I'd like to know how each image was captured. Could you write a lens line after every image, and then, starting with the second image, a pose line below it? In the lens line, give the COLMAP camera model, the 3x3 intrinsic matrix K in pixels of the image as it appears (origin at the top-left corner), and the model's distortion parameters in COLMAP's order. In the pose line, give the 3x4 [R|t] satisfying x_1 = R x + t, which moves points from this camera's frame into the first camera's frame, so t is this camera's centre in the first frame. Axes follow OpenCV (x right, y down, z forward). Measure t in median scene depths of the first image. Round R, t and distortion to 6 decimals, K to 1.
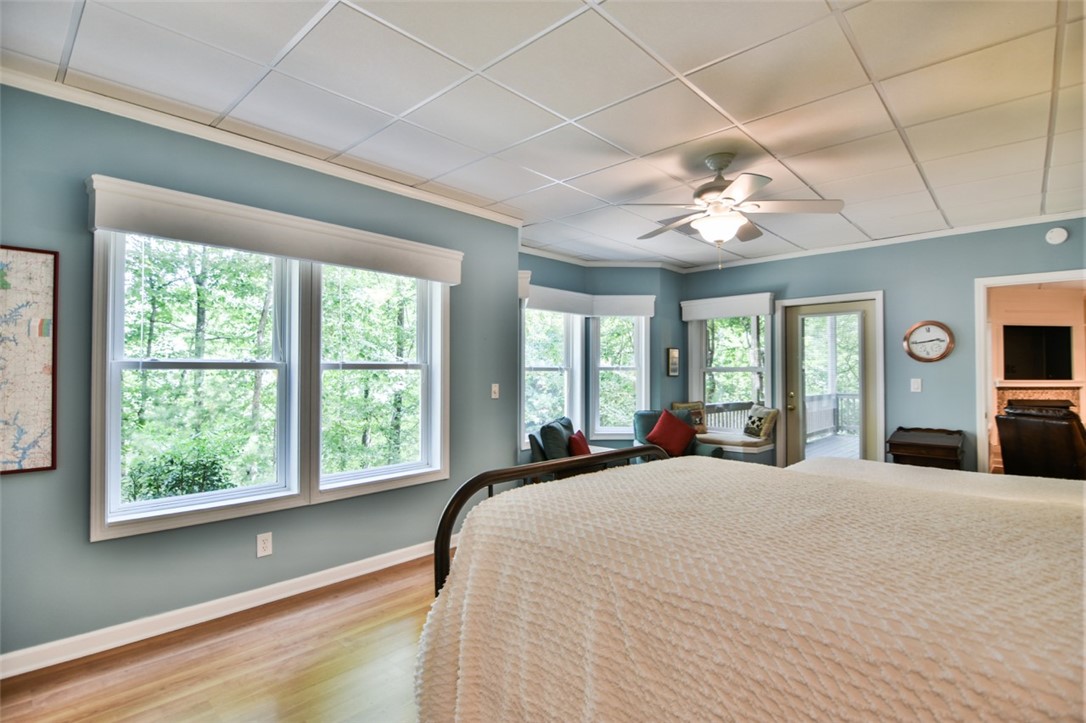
lens RADIAL K [[524.4, 0, 544.5], [0, 524.4, 364.7], [0, 0, 1]] dist [0.003177, -0.017610]
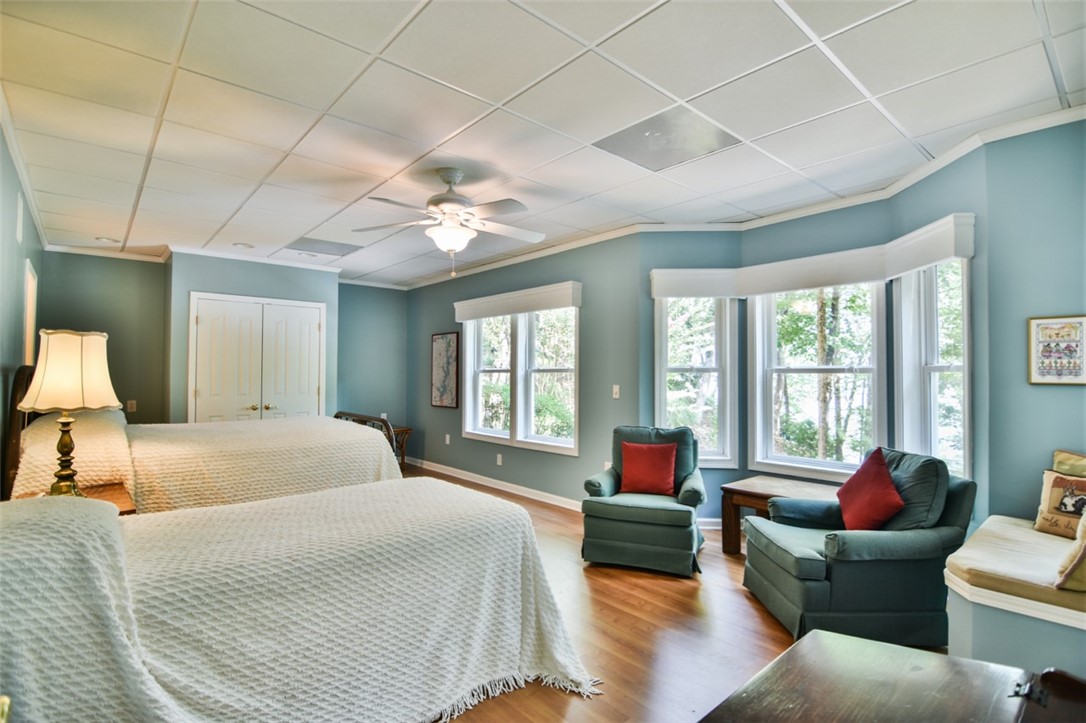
lens RADIAL K [[524.4, 0, 544.5], [0, 524.4, 364.7], [0, 0, 1]] dist [0.003177, -0.017610]
pose [[-0.105782, -0.017761, -0.994231, 1.018045], [0.010639, 0.999763, -0.018992, 0.013024], [0.994332, -0.012586, -0.105568, 0.970624]]
